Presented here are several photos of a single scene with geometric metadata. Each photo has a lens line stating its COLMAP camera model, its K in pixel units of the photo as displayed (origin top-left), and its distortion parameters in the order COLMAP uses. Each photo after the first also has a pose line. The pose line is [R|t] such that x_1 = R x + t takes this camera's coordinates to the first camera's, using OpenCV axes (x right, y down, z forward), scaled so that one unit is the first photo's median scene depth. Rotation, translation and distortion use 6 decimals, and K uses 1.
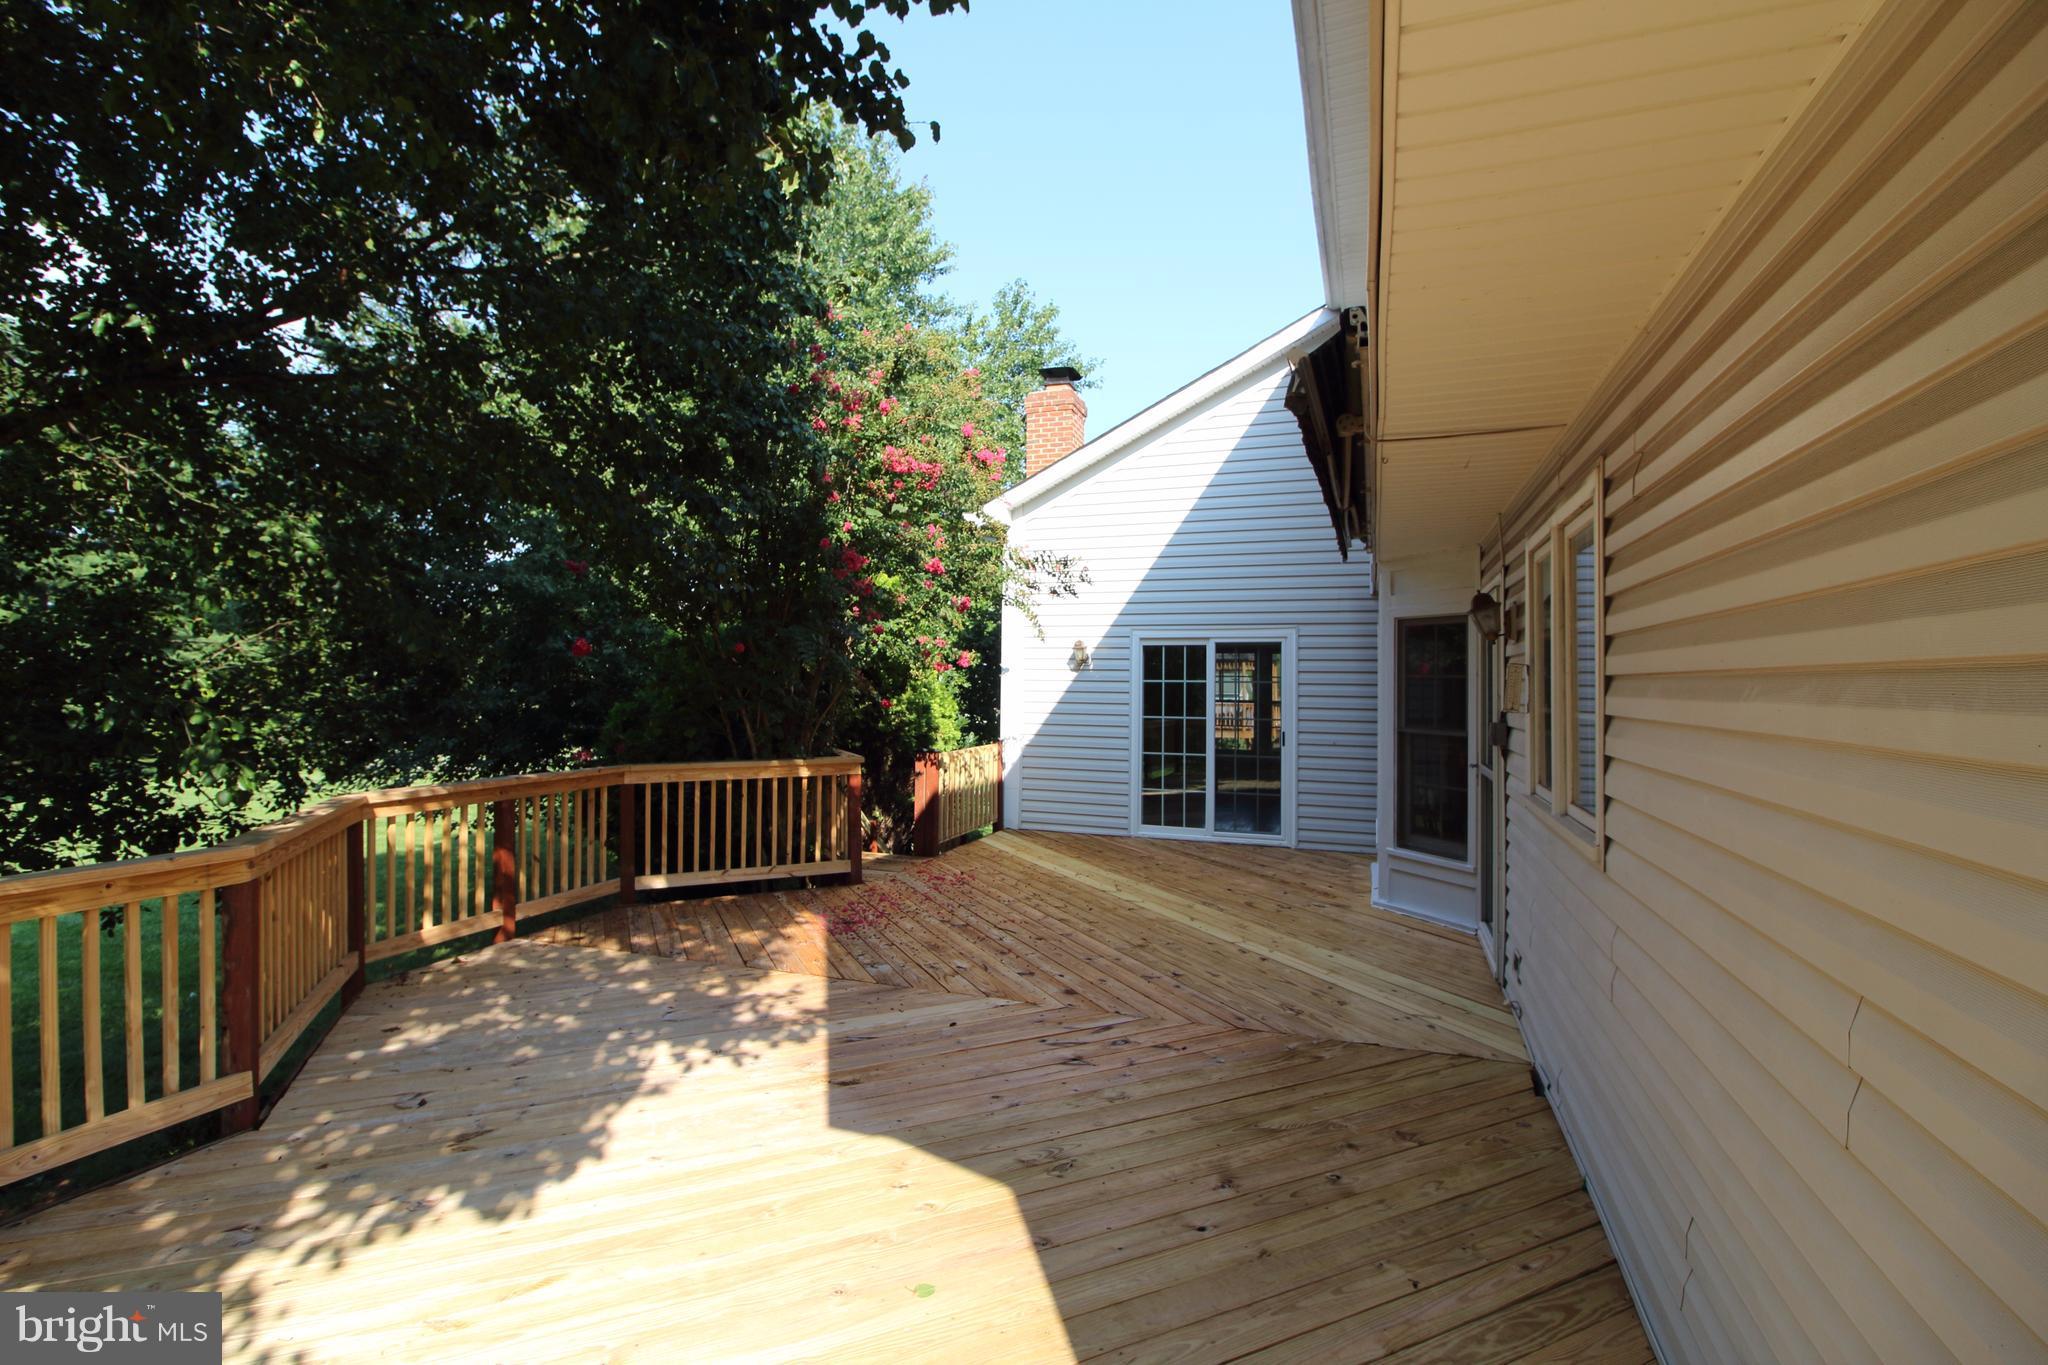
lens RADIAL K [[950.3, 0, 1026.0], [0, 950.3, 681.9], [0, 0, 1]] dist [-0.000305, -0.000032]
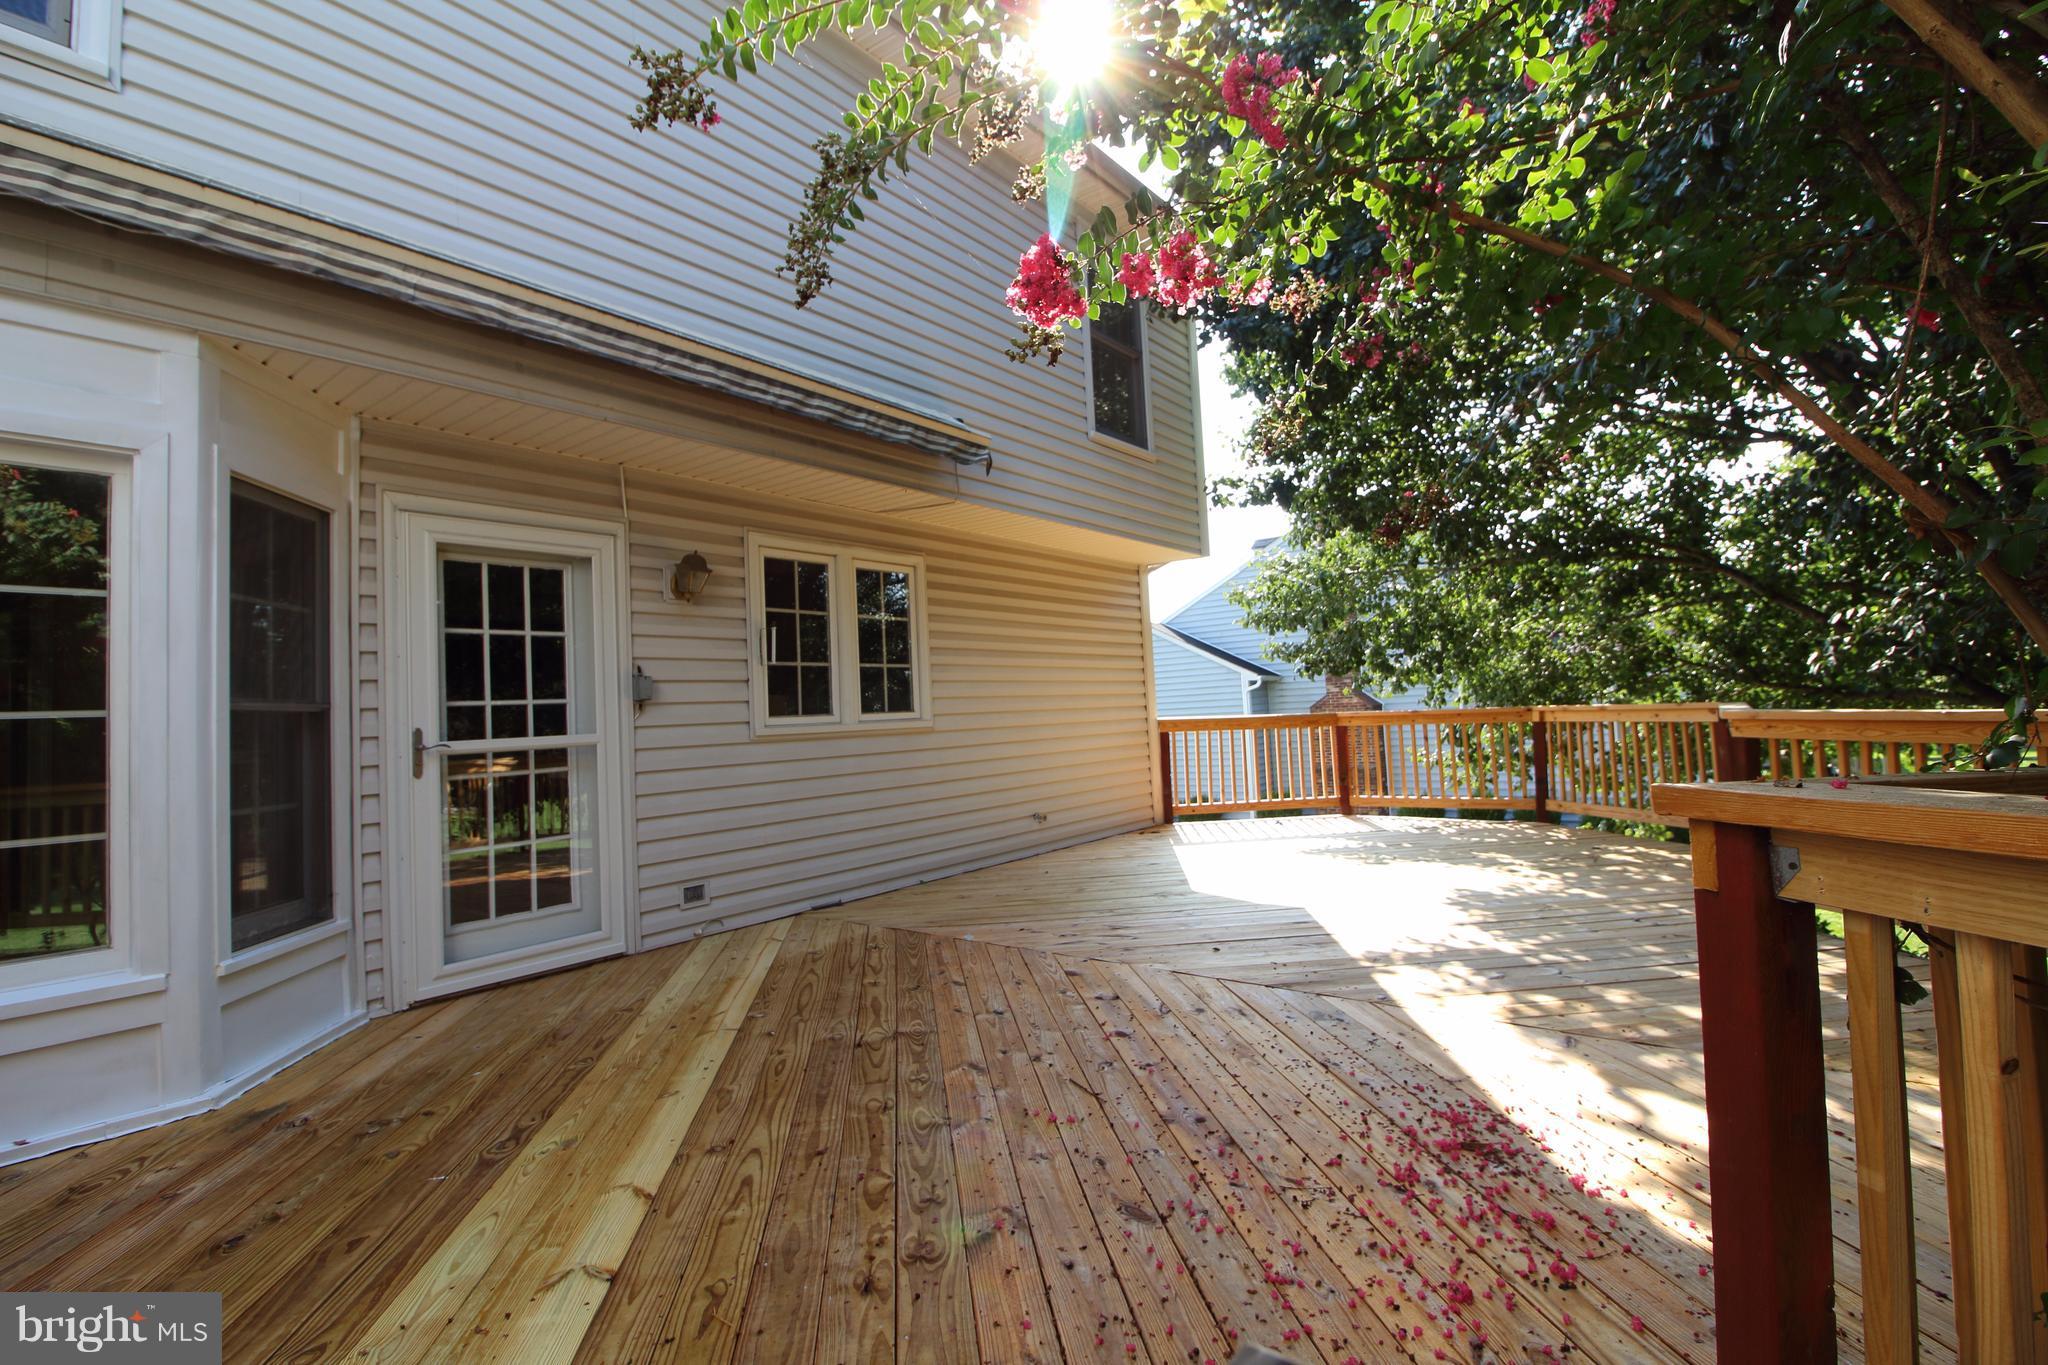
lens RADIAL K [[950.3, 0, 1024.7], [0, 950.3, 680.3], [0, 0, 1]] dist [-0.000305, -0.000032]
pose [[-0.954412, 0.049272, 0.294398, -0.172985], [0.041838, 0.998628, -0.031502, 0.094330], [-0.295546, -0.017749, -0.955164, 1.802345]]
